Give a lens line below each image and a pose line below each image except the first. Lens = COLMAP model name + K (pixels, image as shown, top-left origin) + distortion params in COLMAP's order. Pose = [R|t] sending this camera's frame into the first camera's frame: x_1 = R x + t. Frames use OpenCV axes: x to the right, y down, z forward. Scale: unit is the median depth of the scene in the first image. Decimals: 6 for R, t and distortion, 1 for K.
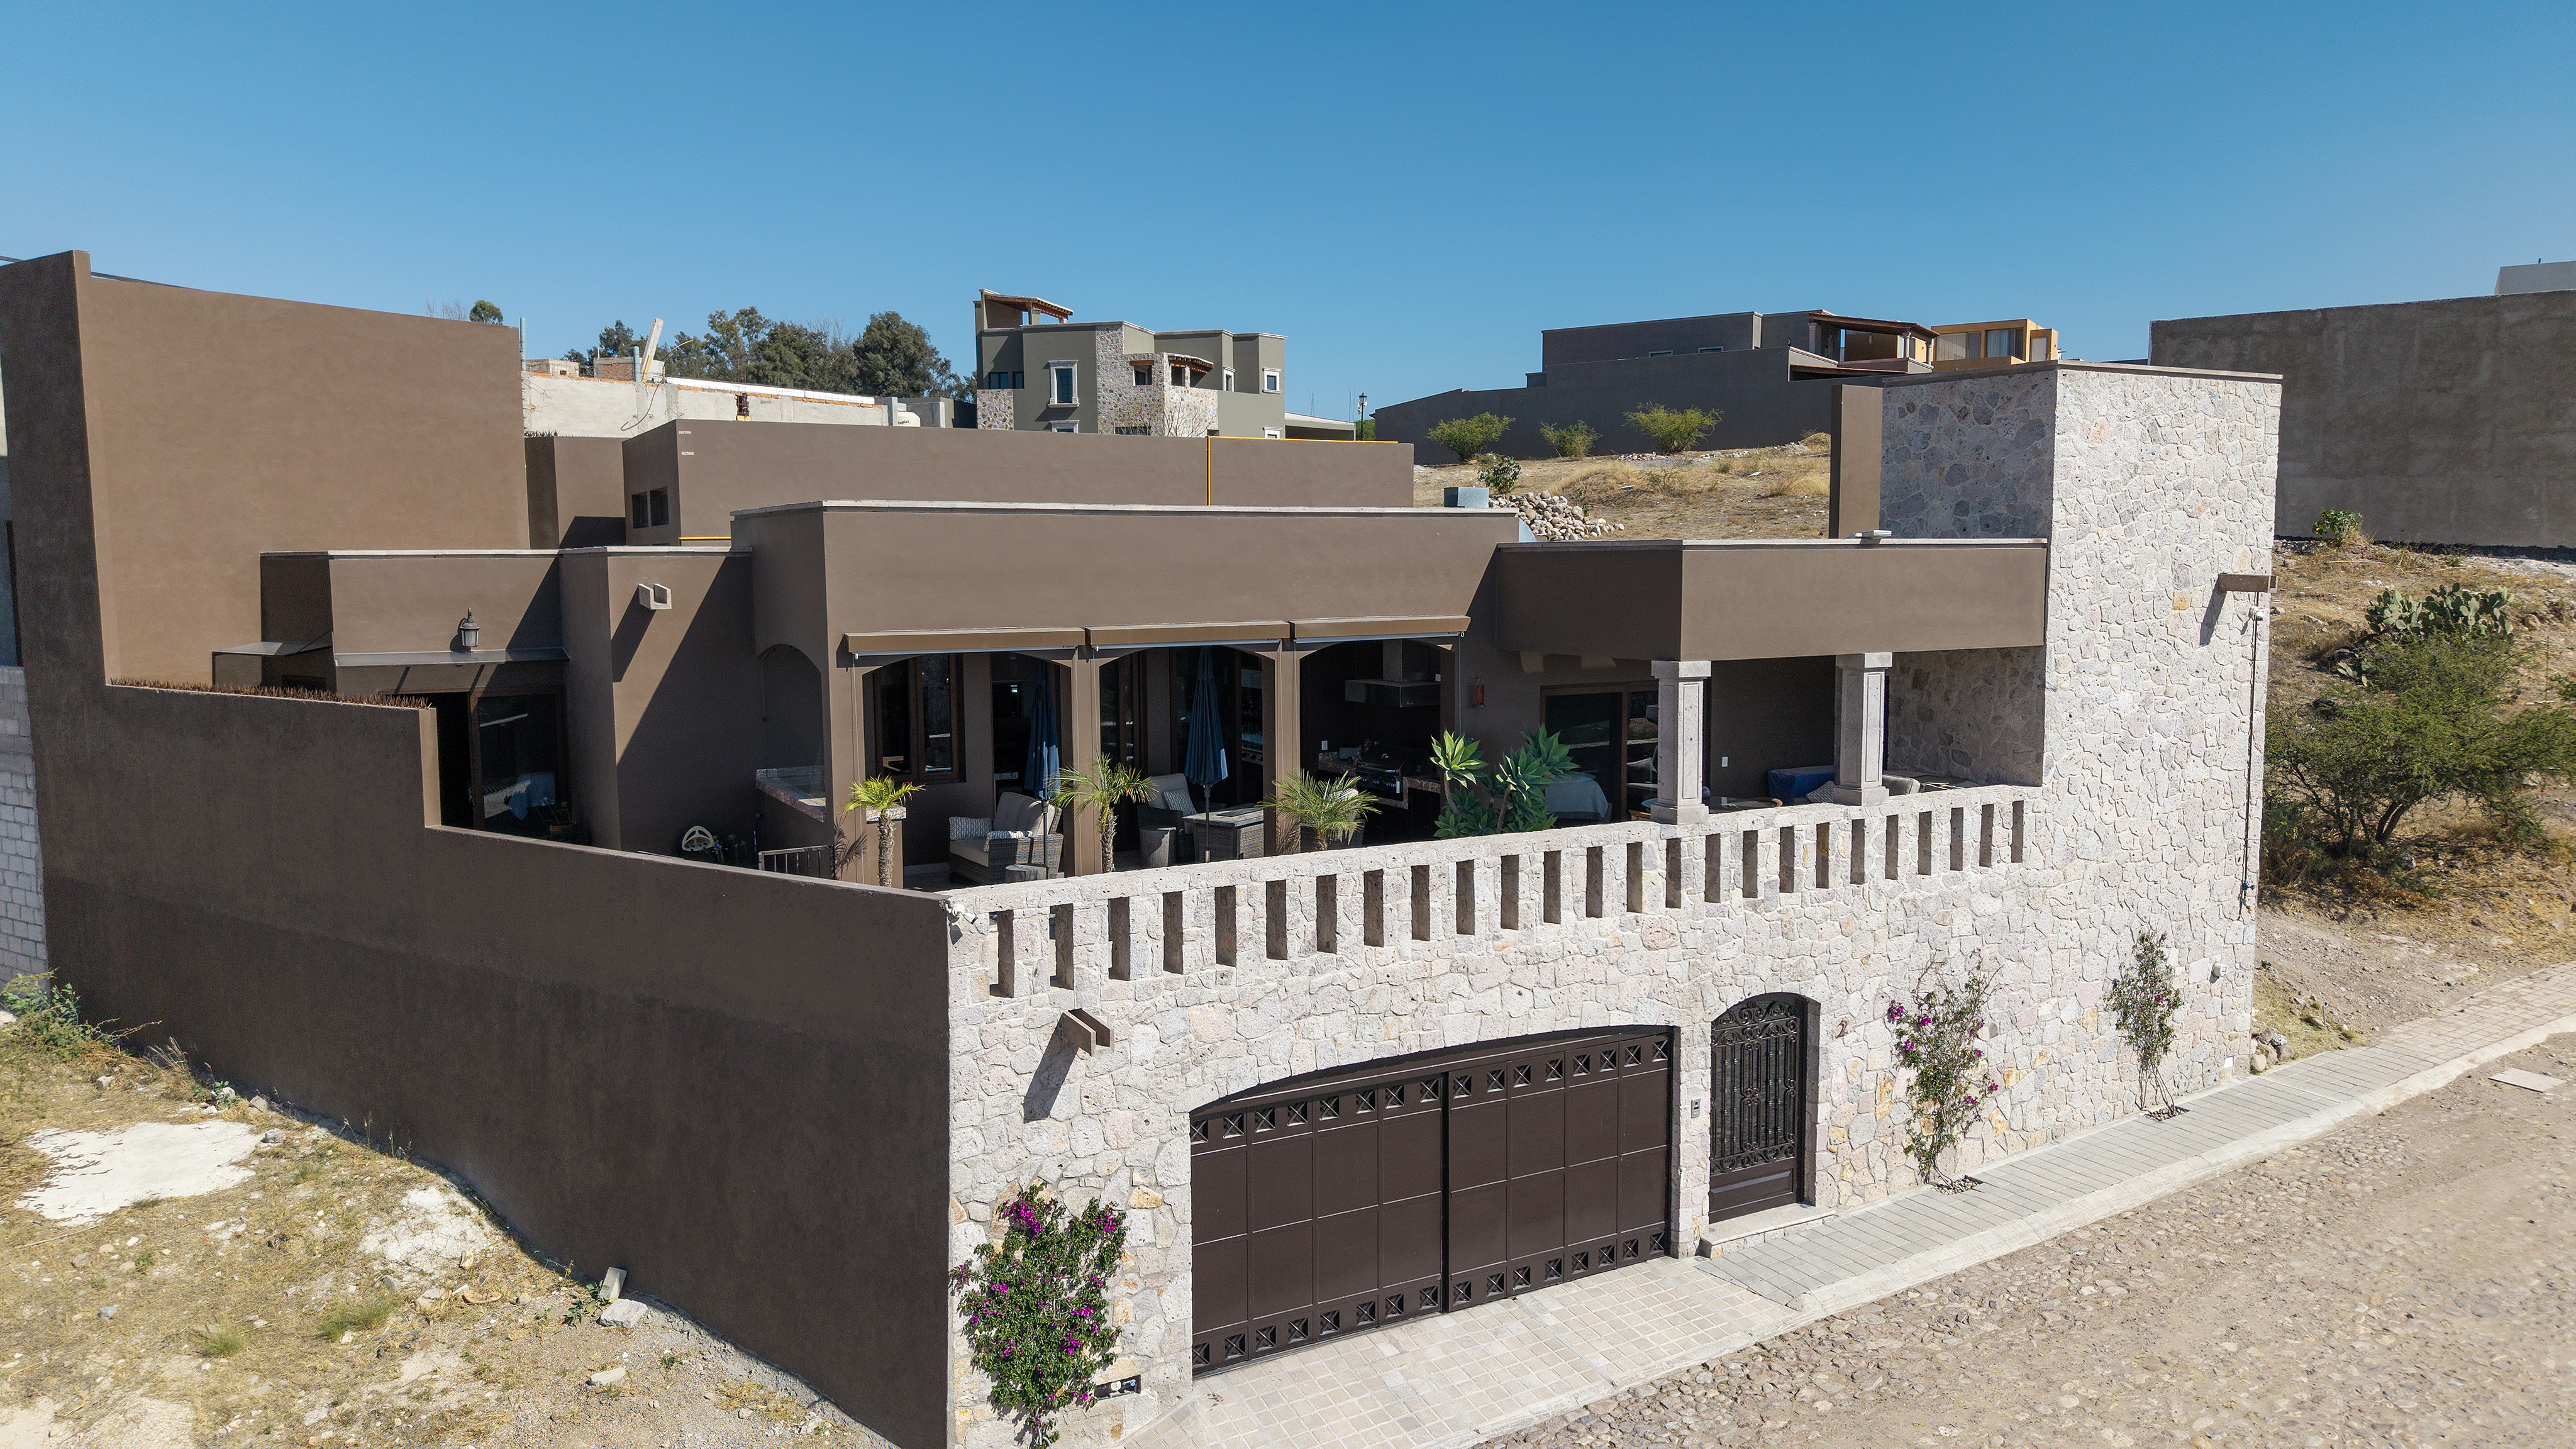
lens RADIAL K [[1667.7, 0, 1284.3], [0, 1667.7, 711.8], [0, 0, 1]] dist [0.022251, -0.012949]
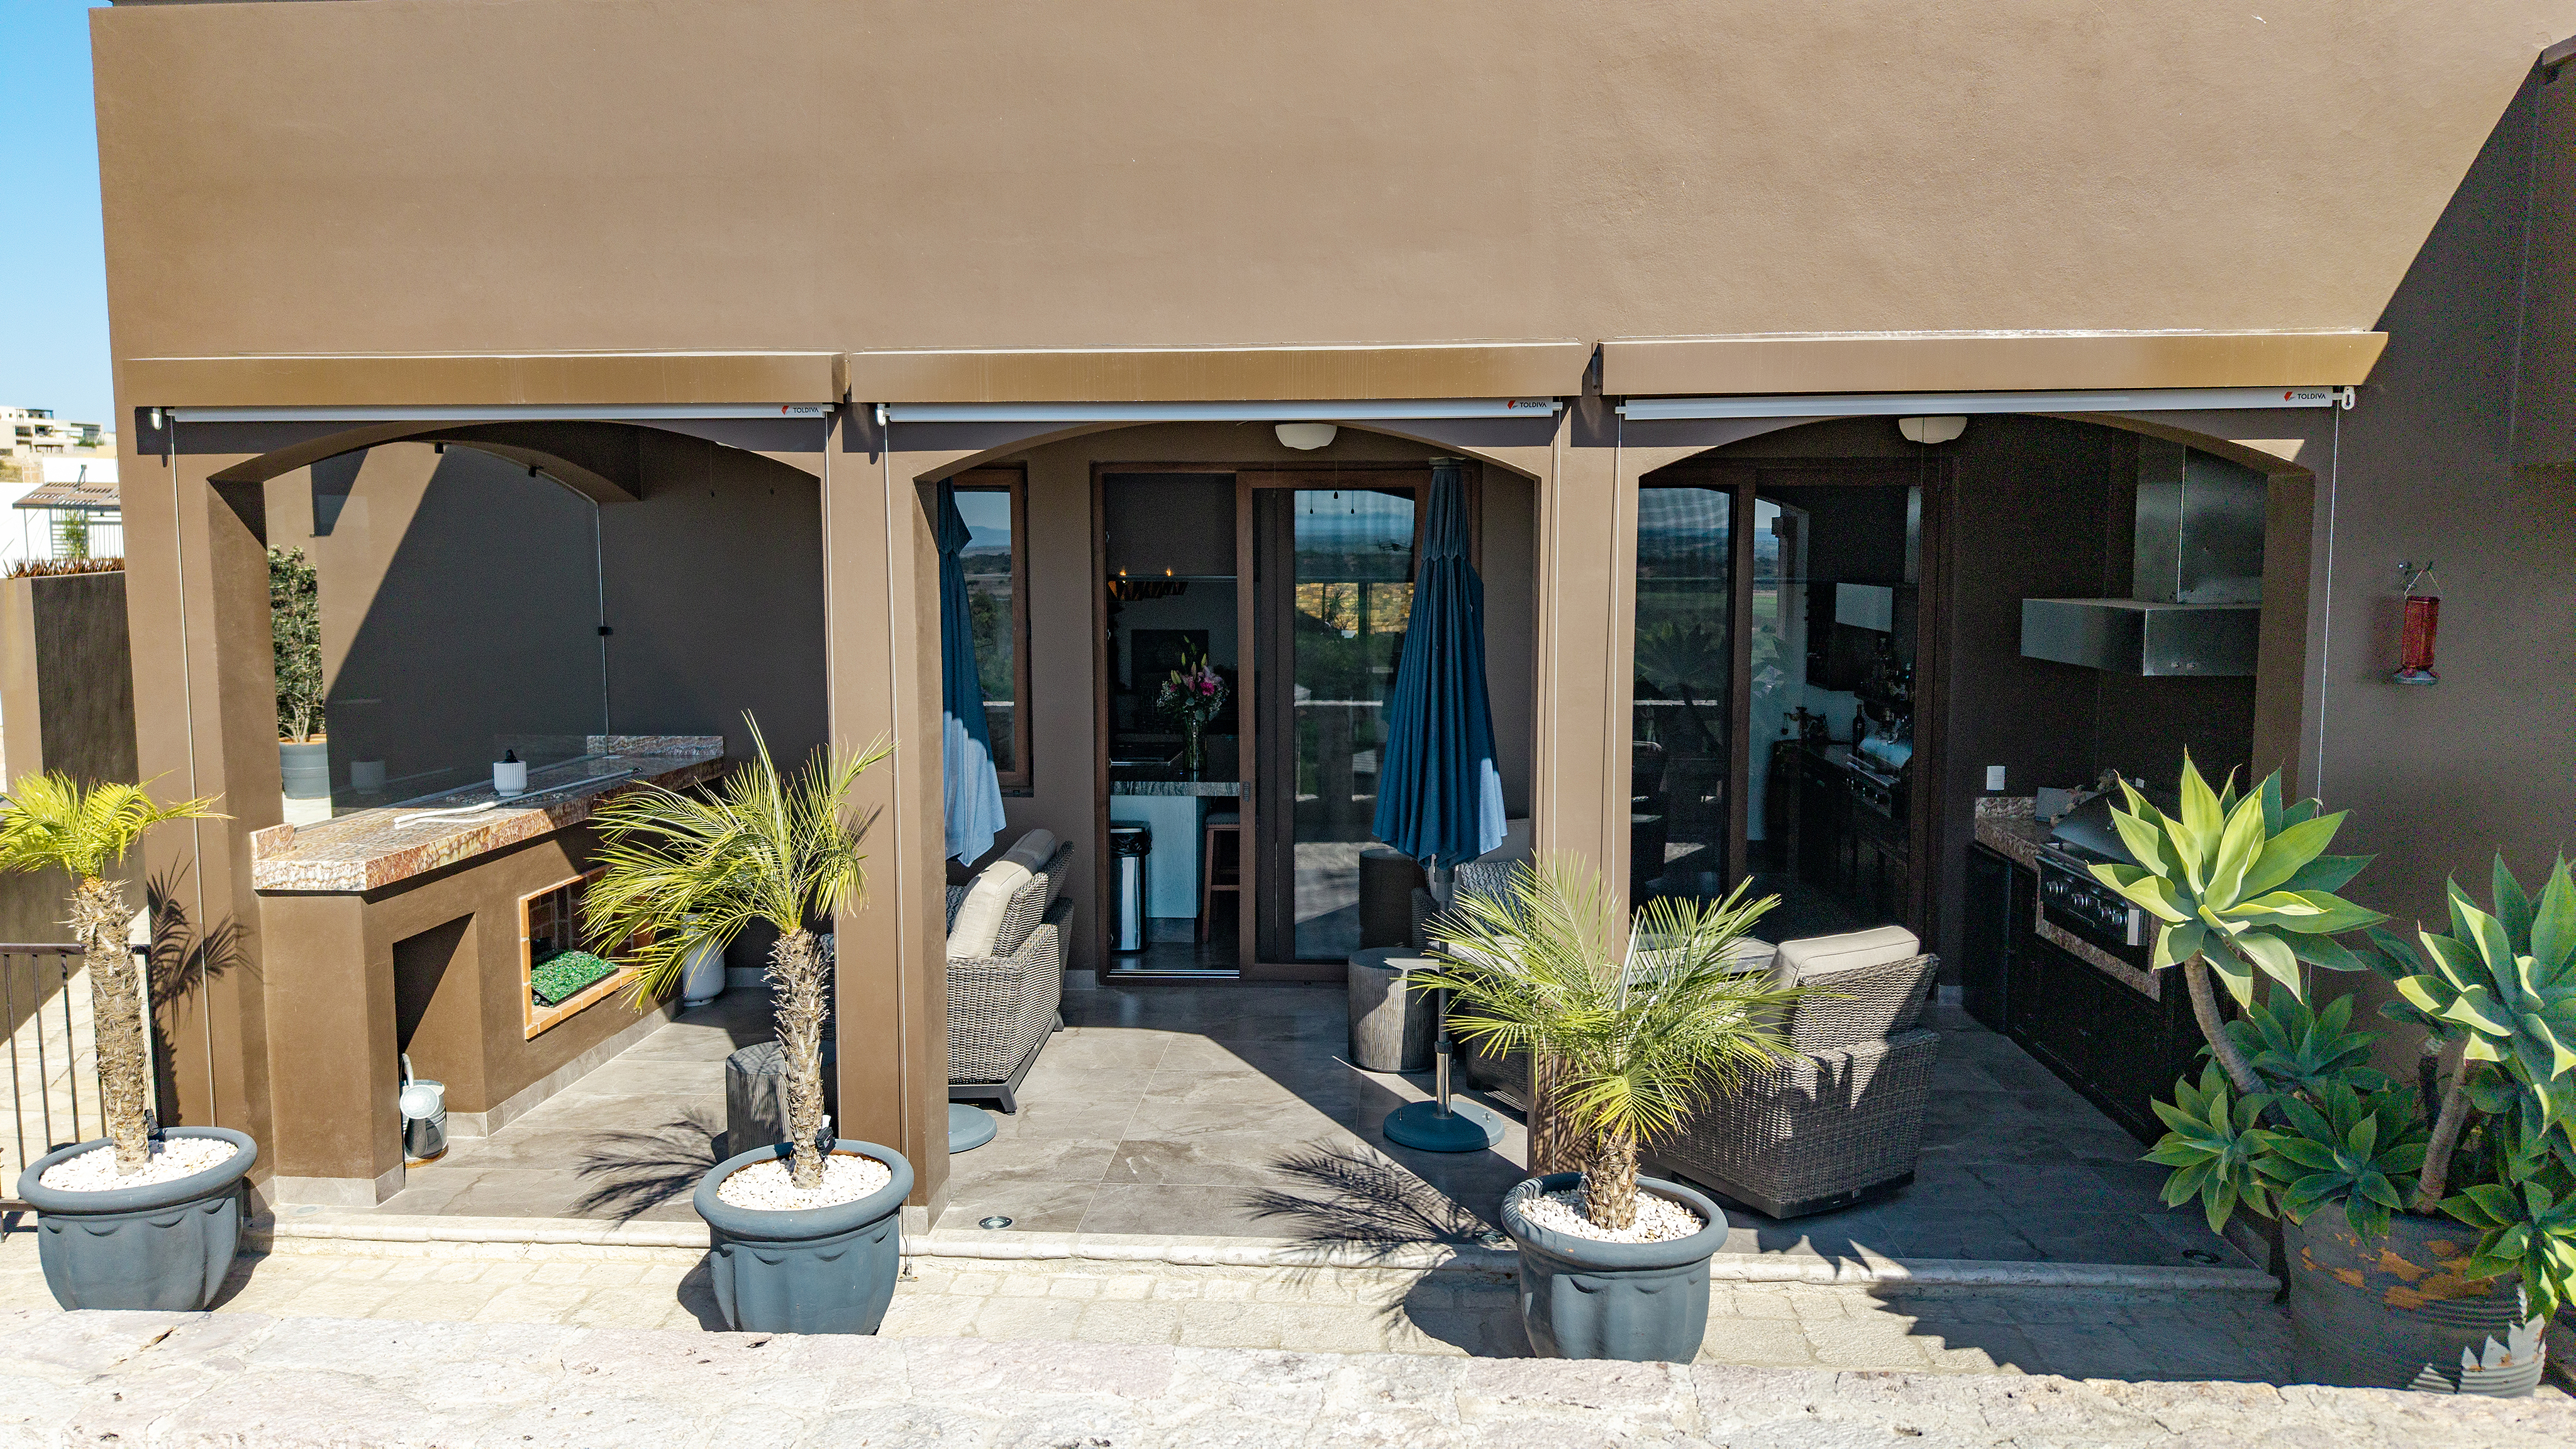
lens RADIAL K [[1667.7, 0, 1283.4], [0, 1667.7, 722.9], [0, 0, 1]] dist [0.022251, -0.012949]
pose [[0.829246, 0.064808, -0.555114, 0.128347], [-0.057120, 0.997881, 0.031173, 0.006235], [0.555958, 0.005857, 0.831190, 0.750406]]
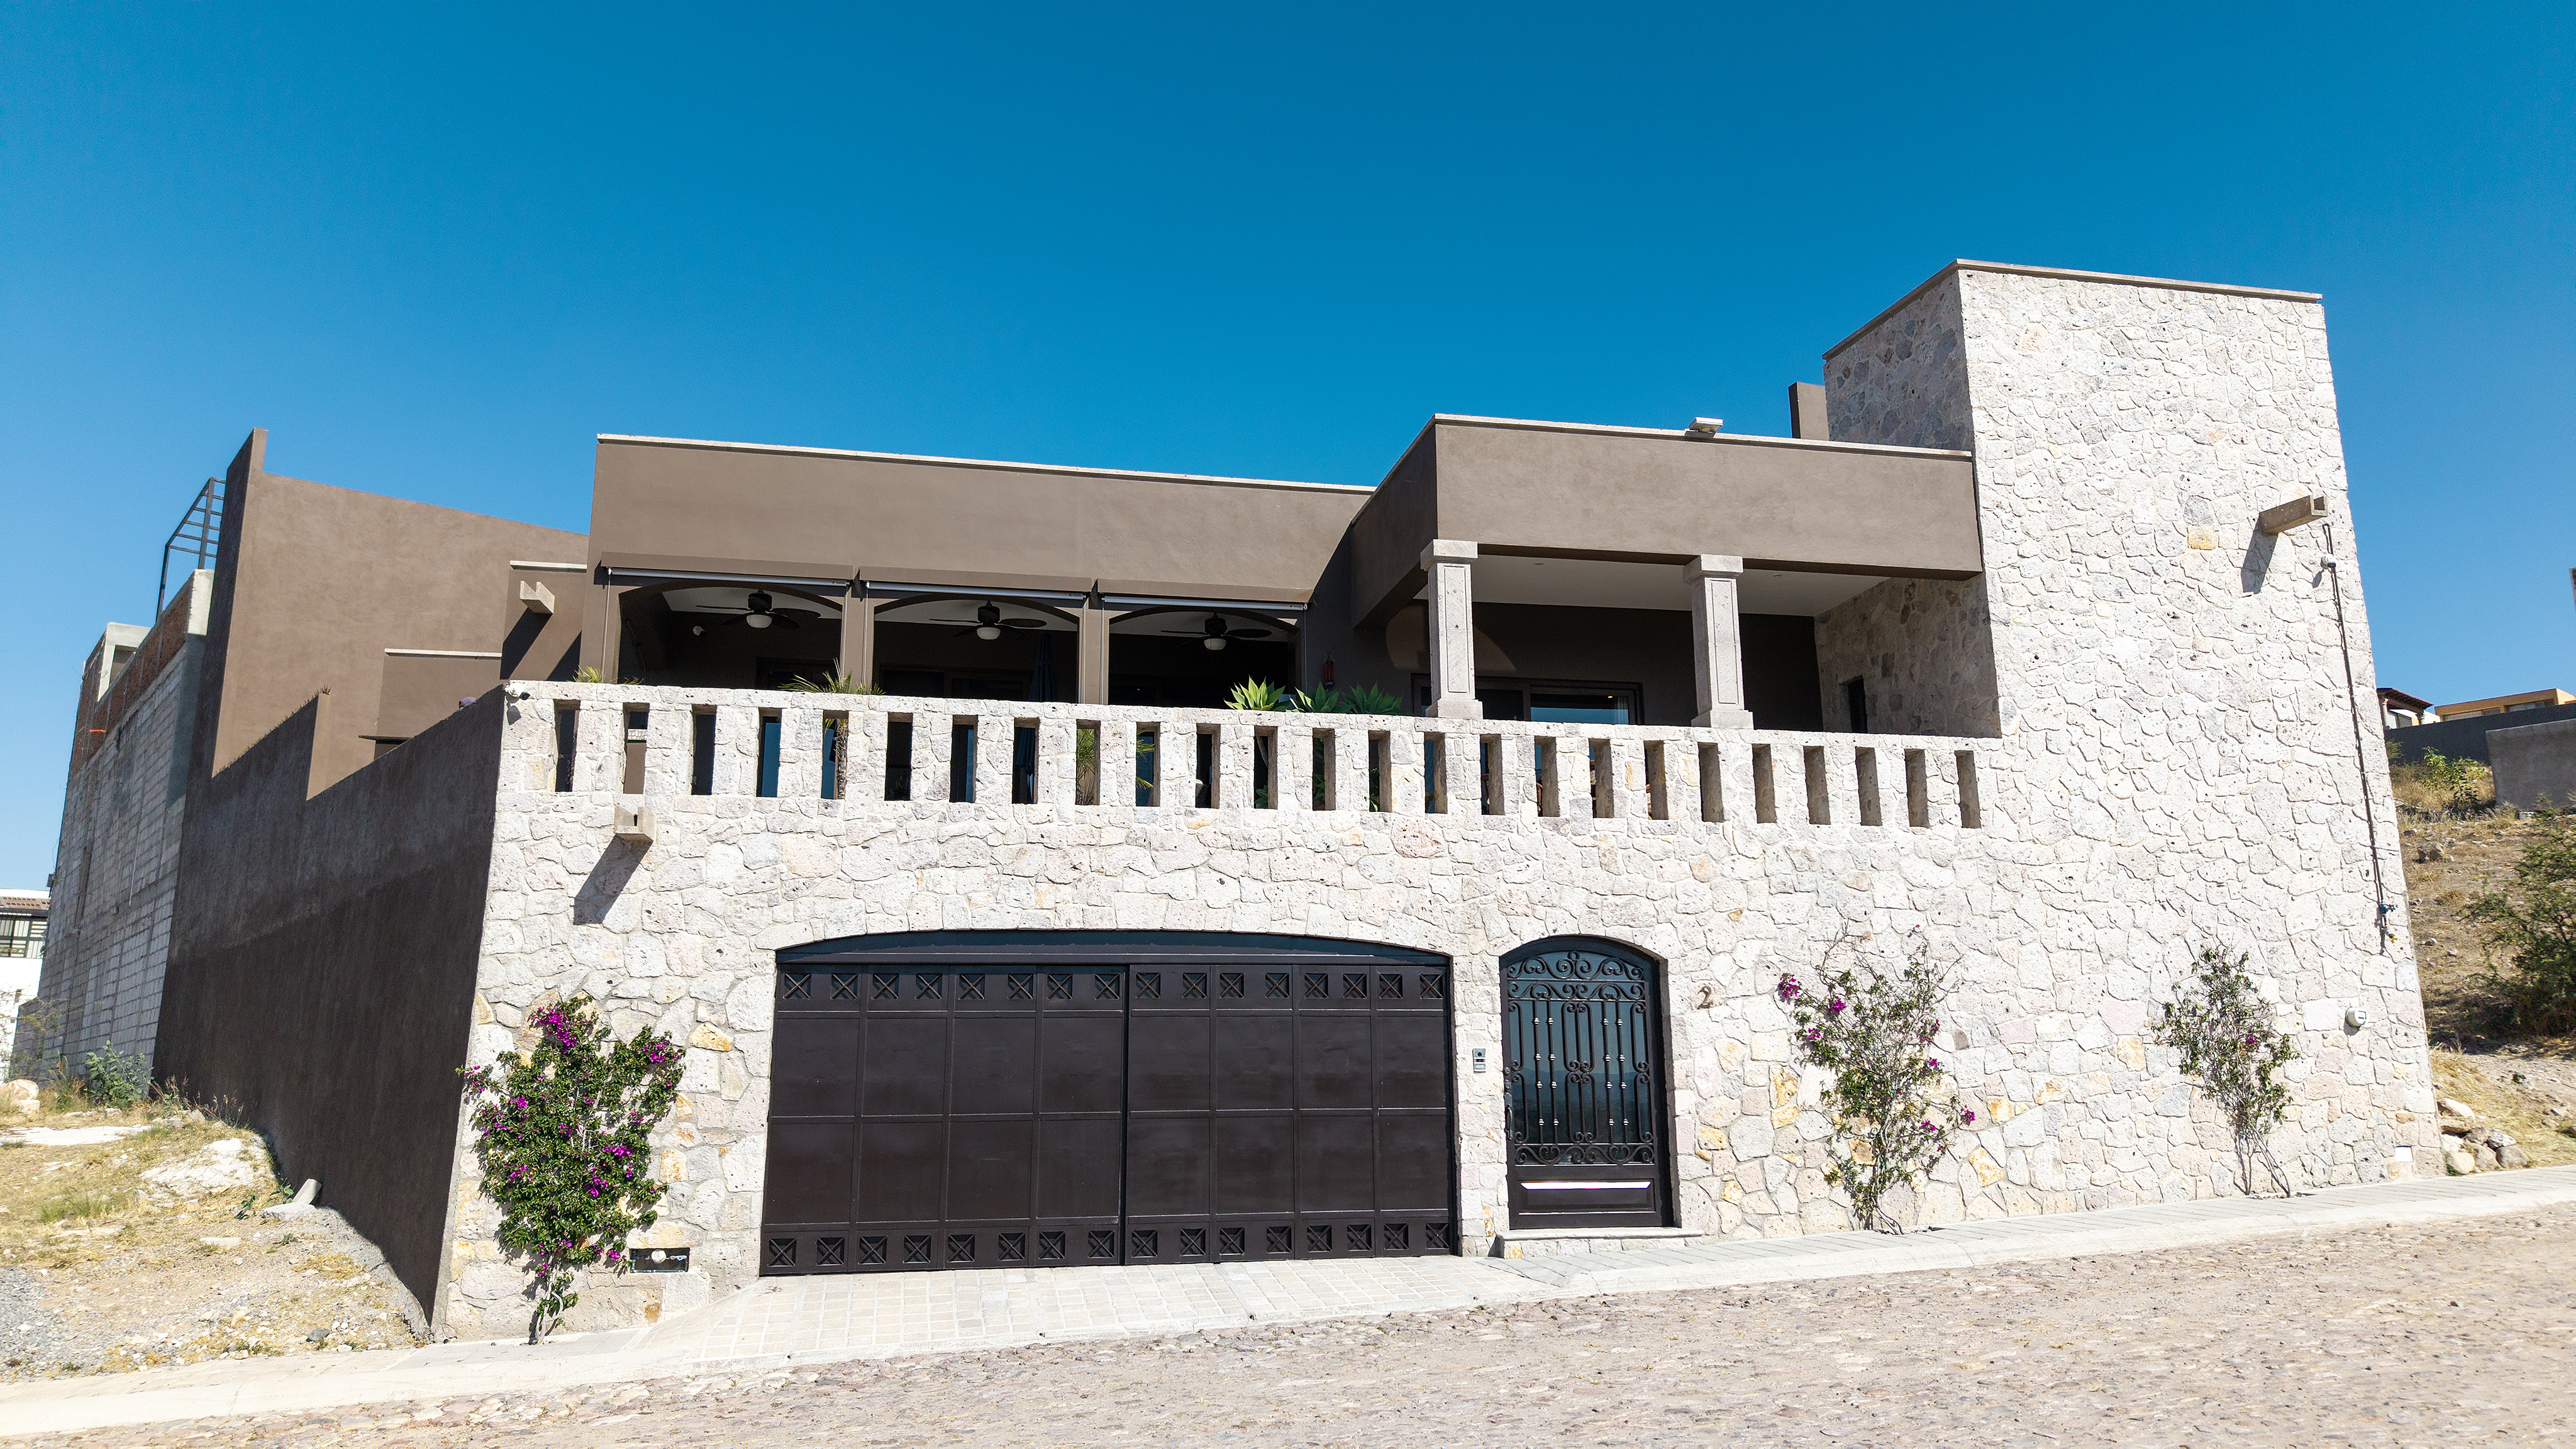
lens RADIAL K [[1667.7, 0, 1301.0], [0, 1667.7, 728.7], [0, 0, 1]] dist [0.022251, -0.012949]
pose [[0.958622, -0.059143, -0.278470, 0.393603], [-0.023053, 0.958841, -0.283005, 0.309451], [0.283746, 0.277715, 0.917803, 0.175517]]
